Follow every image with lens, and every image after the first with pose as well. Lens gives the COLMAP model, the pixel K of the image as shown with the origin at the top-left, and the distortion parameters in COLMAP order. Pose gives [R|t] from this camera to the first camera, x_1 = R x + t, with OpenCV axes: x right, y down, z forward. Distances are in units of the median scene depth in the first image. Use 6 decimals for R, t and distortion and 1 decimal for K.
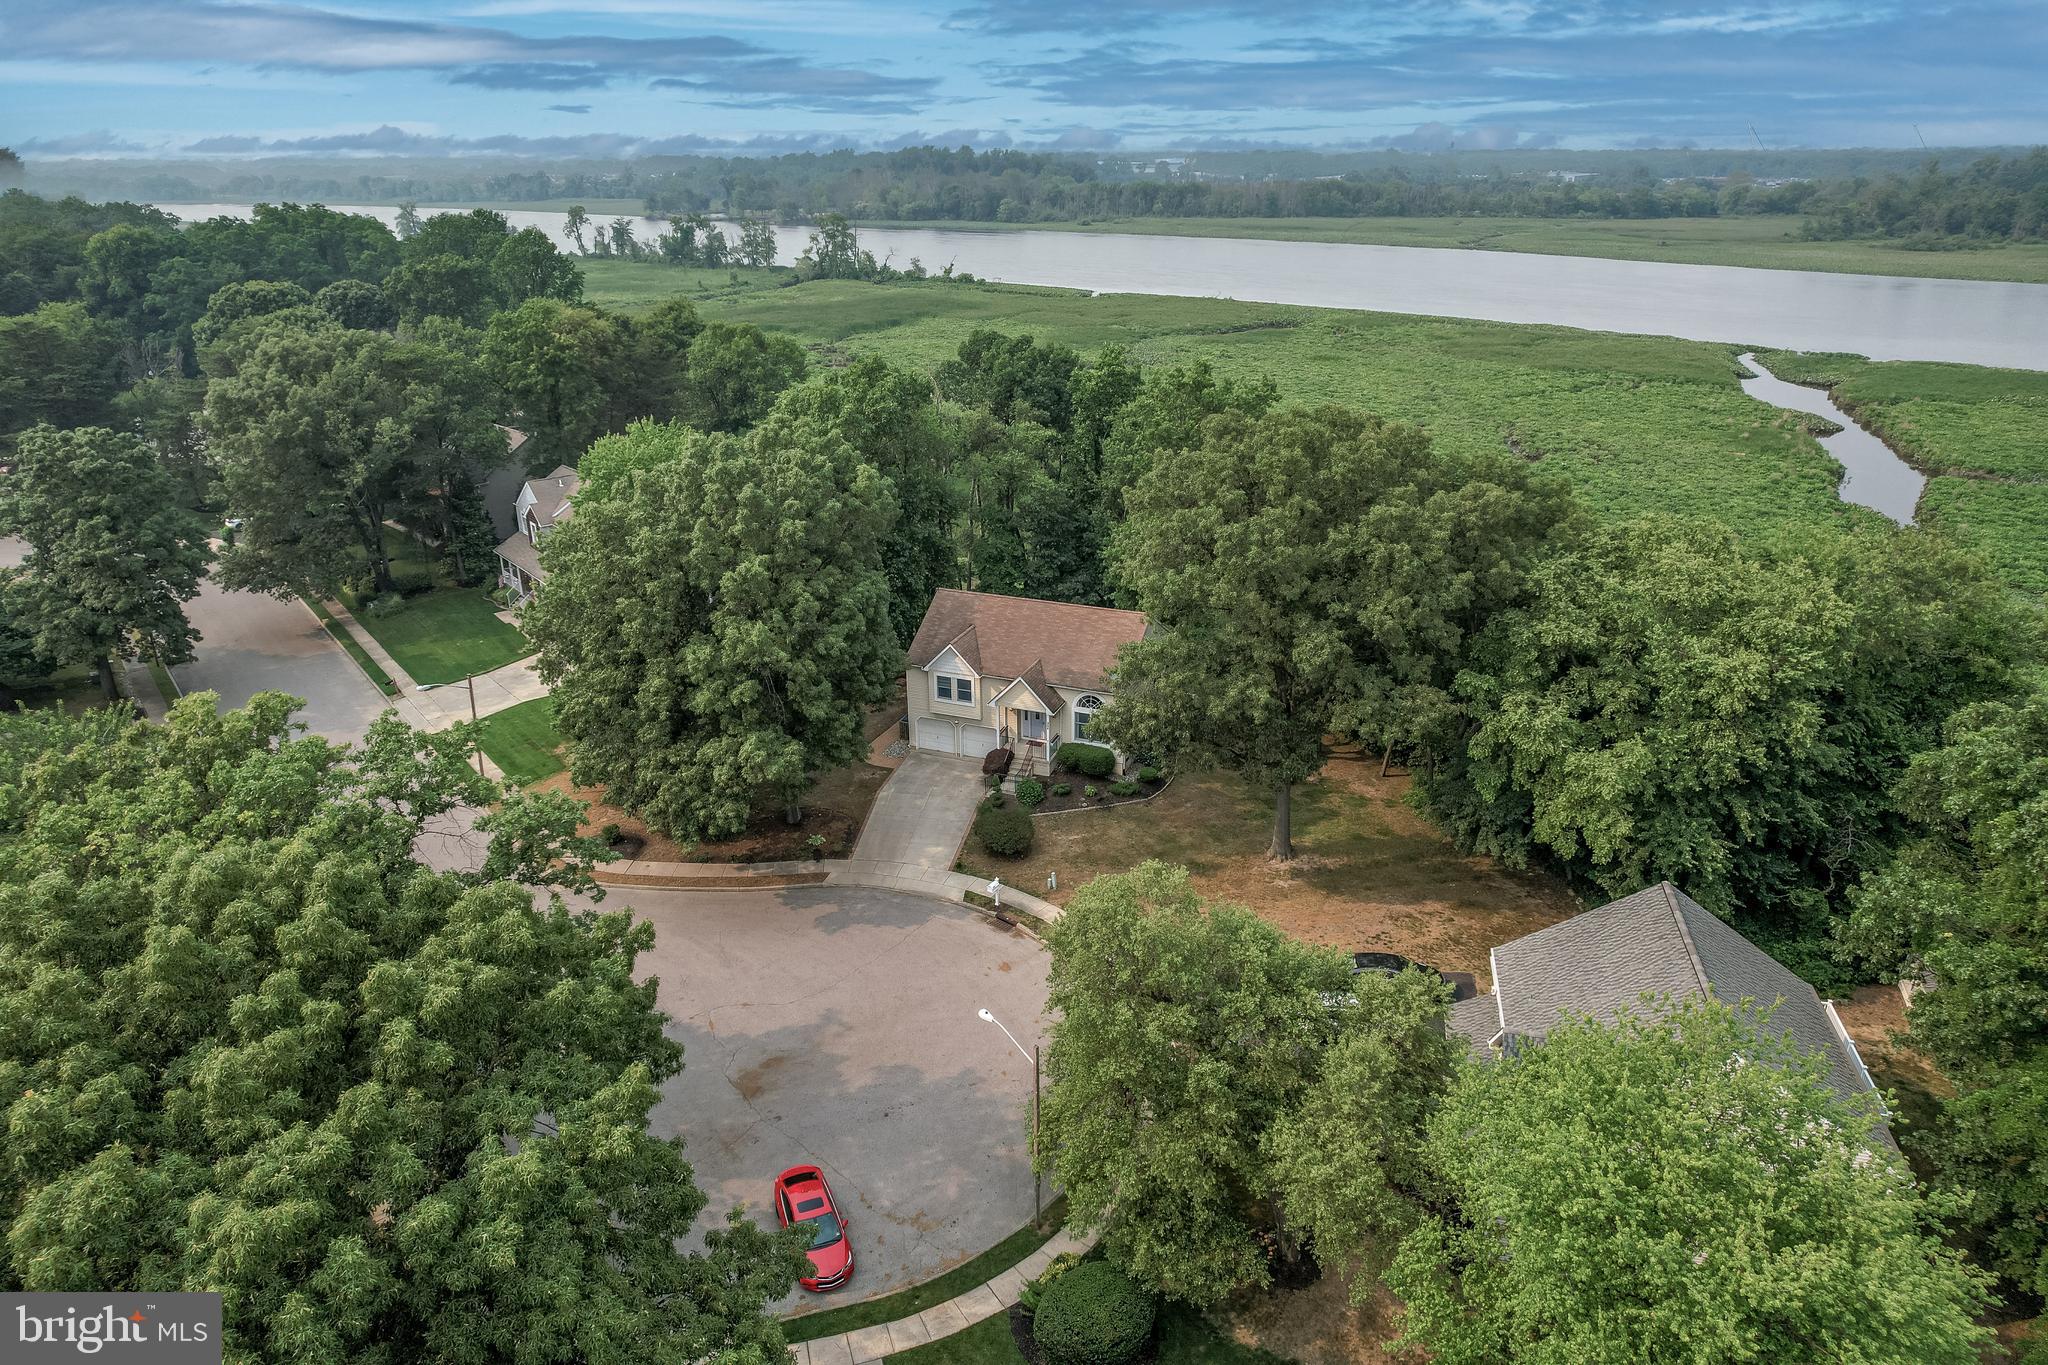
lens RADIAL K [[1308.1, 0, 1037.9], [0, 1308.1, 686.6], [0, 0, 1]] dist [-0.088913, 0.080274]
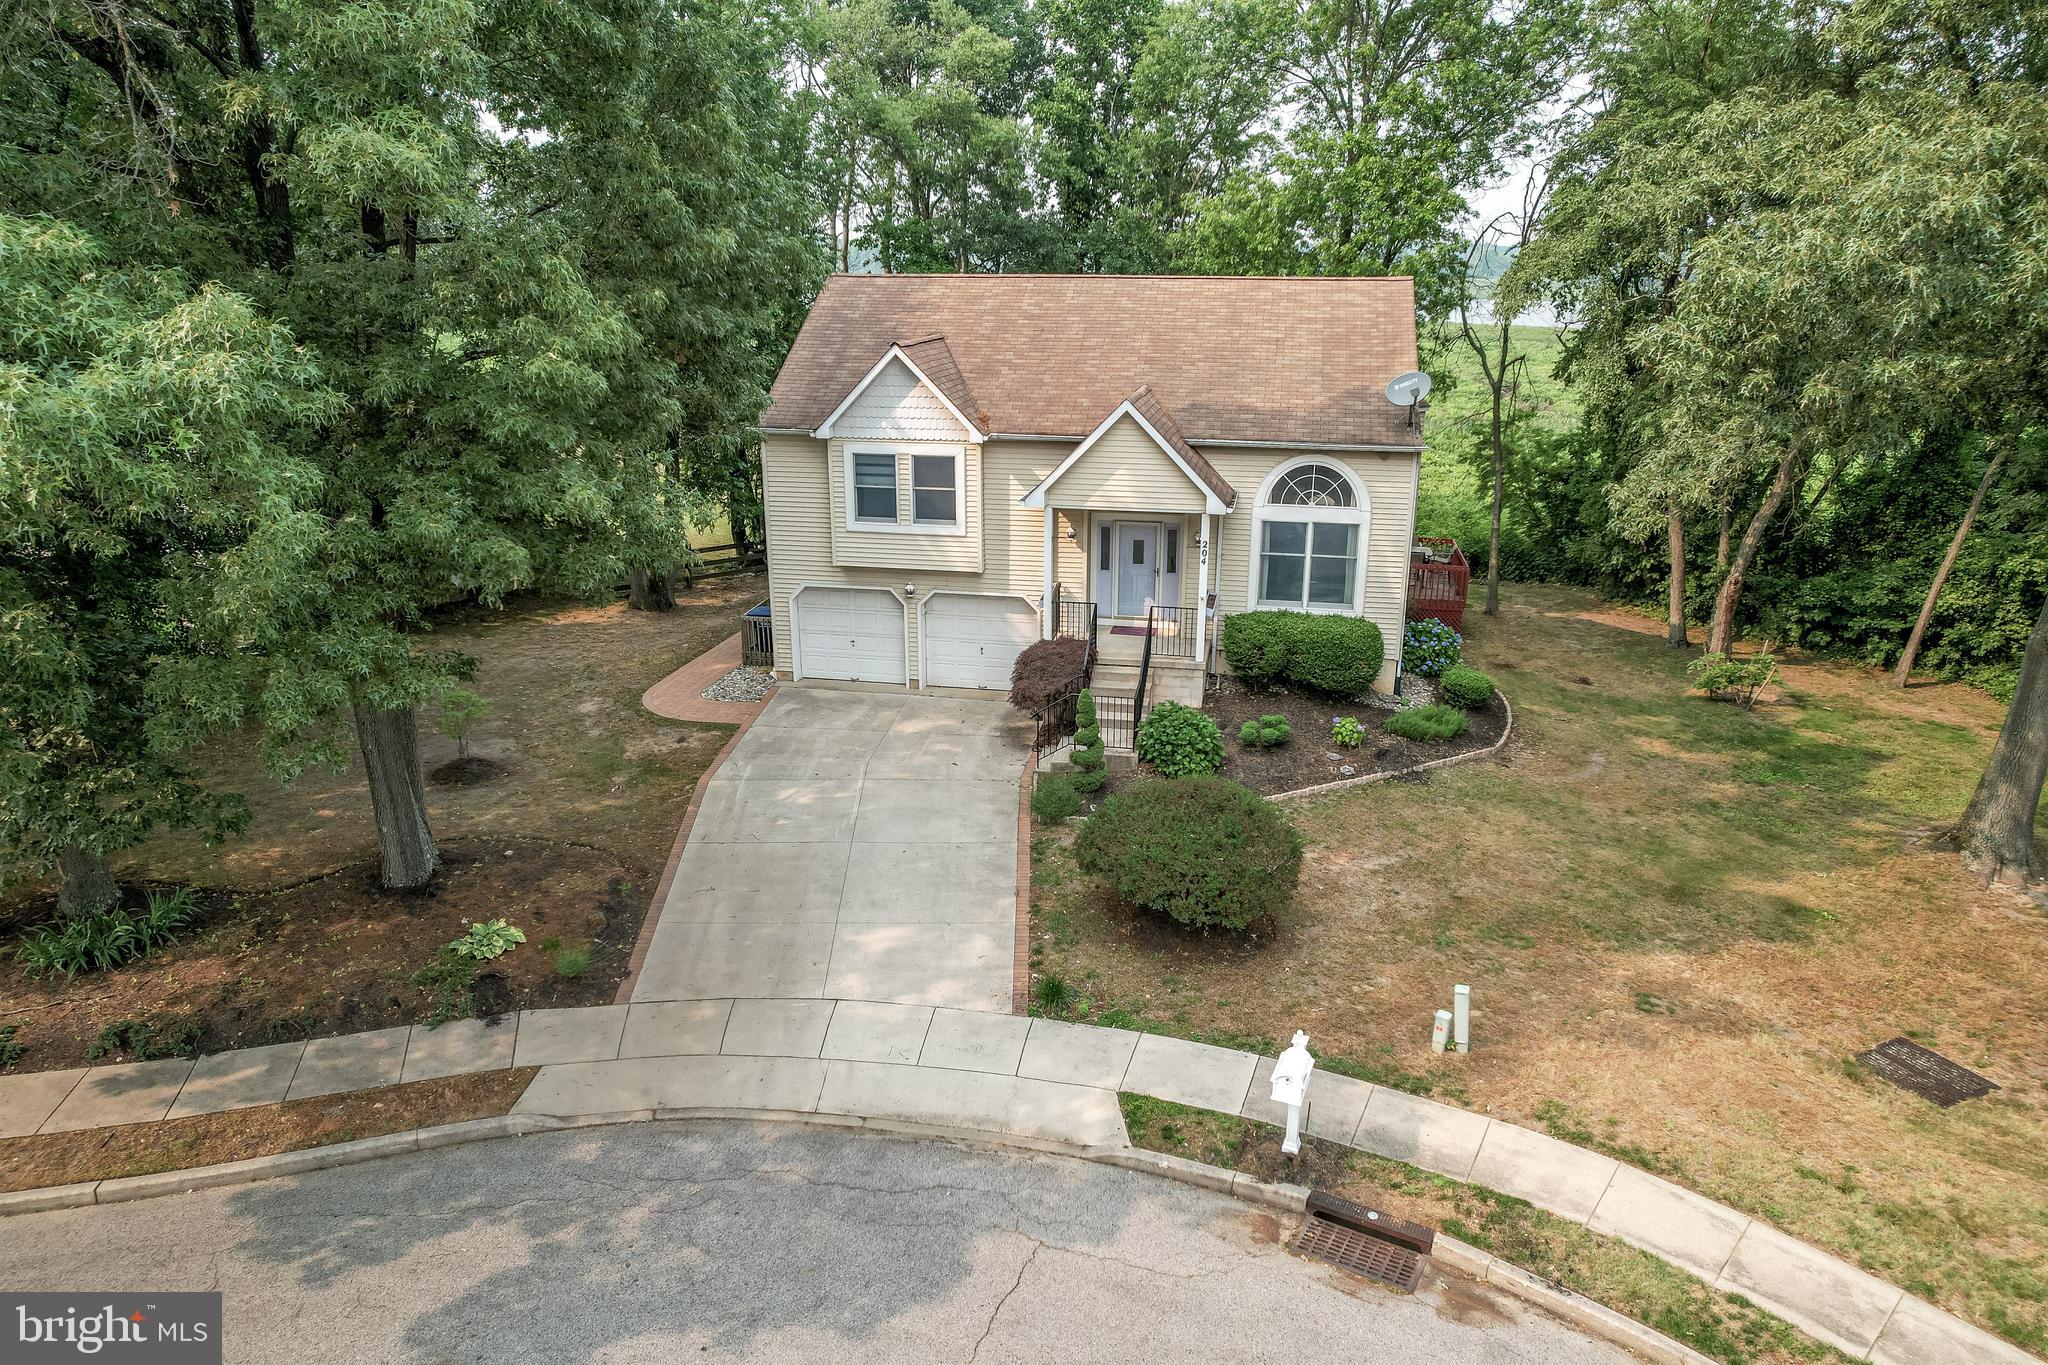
lens RADIAL K [[1308.1, 0, 1037.9], [0, 1308.1, 686.6], [0, 0, 1]] dist [-0.088913, 0.080274]
pose [[0.983487, -0.048021, 0.174492, -0.077728], [0.060788, 0.995793, -0.068571, 0.068892], [-0.170465, 0.078045, 0.982268, 0.542504]]
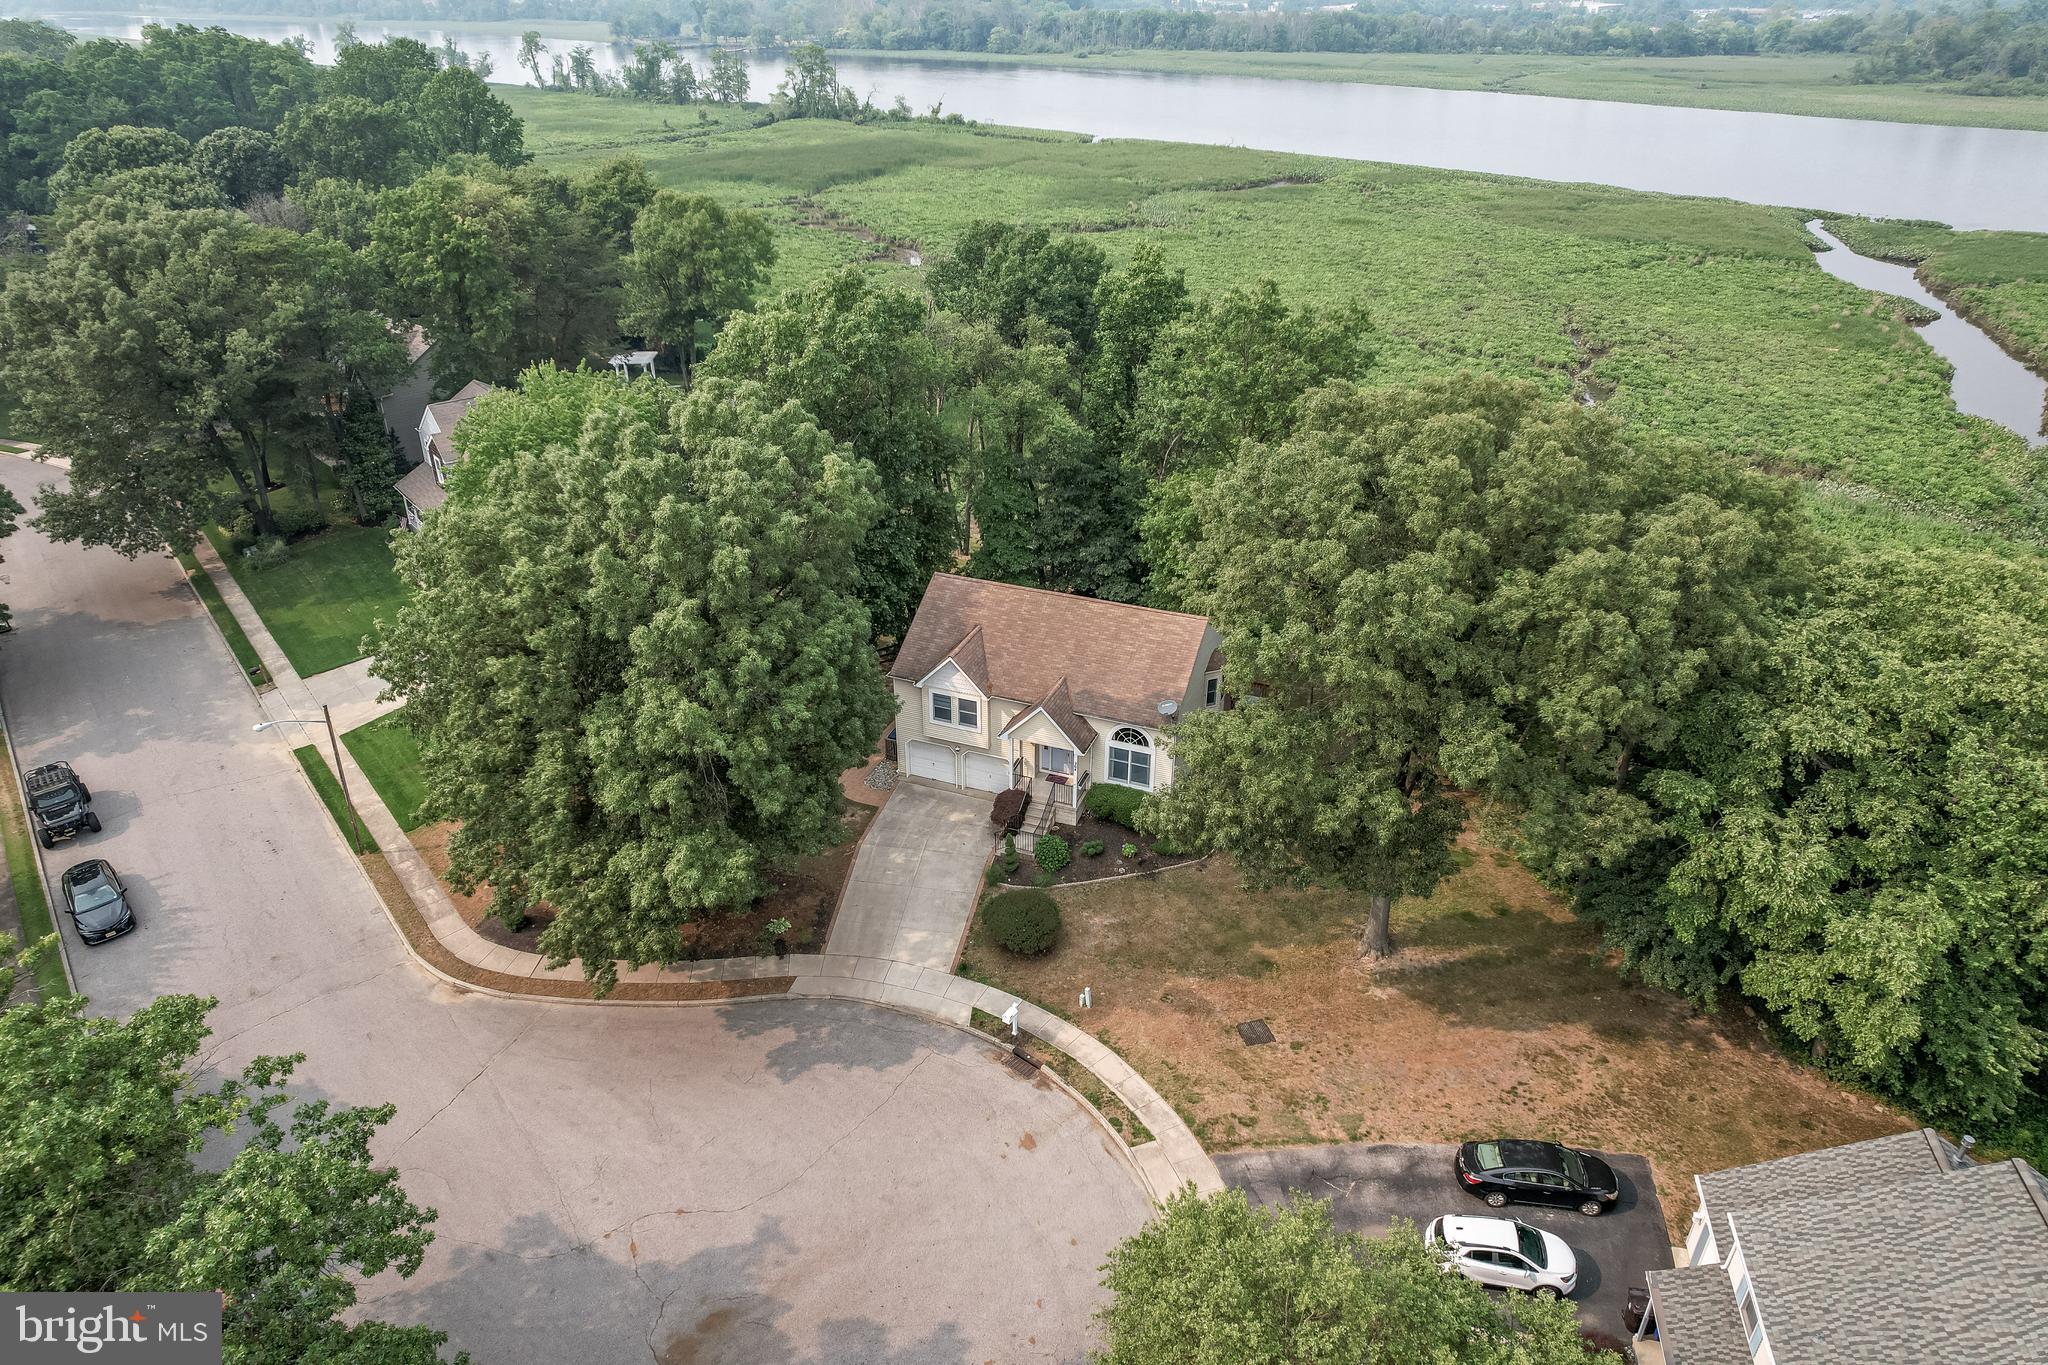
lens RADIAL K [[1308.1, 0, 1037.9], [0, 1308.1, 686.6], [0, 0, 1]] dist [-0.088913, 0.080274]
pose [[0.999914, 0.006600, 0.011316, -0.019215], [-0.007852, 0.993400, 0.114435, -0.085840], [-0.010486, -0.114514, 0.993366, 0.184930]]
